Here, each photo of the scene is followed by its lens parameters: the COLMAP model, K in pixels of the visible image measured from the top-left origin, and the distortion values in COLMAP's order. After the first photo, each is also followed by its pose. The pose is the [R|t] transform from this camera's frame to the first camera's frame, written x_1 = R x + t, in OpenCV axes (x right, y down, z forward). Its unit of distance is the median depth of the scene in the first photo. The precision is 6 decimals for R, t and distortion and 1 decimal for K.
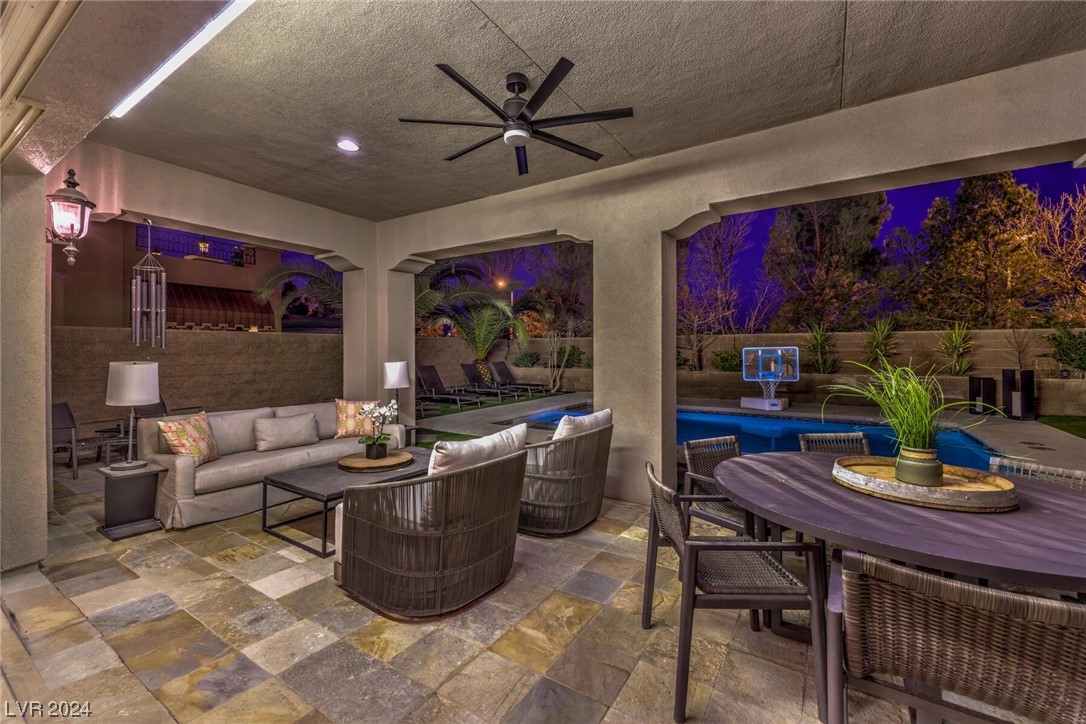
lens RADIAL K [[445.8, 0, 538.3], [0, 445.8, 346.7], [0, 0, 1]] dist [0.000759, 0.000303]
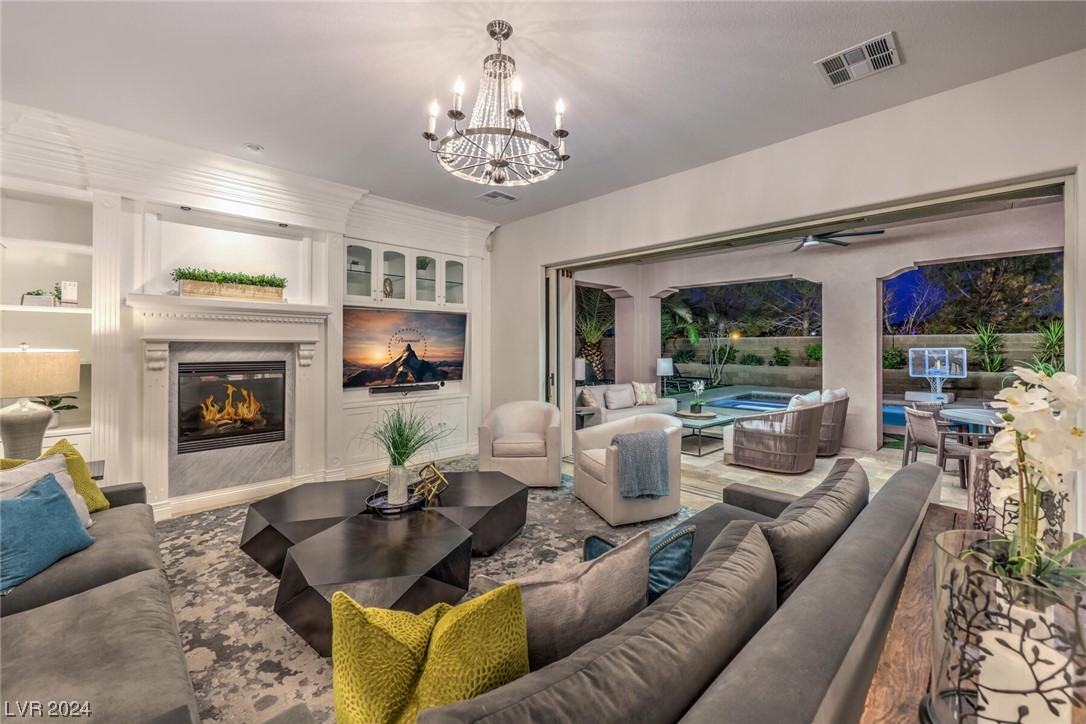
lens RADIAL K [[438.9, 0, 544.0], [0, 438.9, 343.2], [0, 0, 1]] dist [-0.001948, -0.000511]
pose [[0.976179, 0.000893, -0.216967, -0.191341], [-0.000880, 1.000000, 0.000153, -0.008984], [0.216967, 0.000042, 0.976179, -0.276421]]
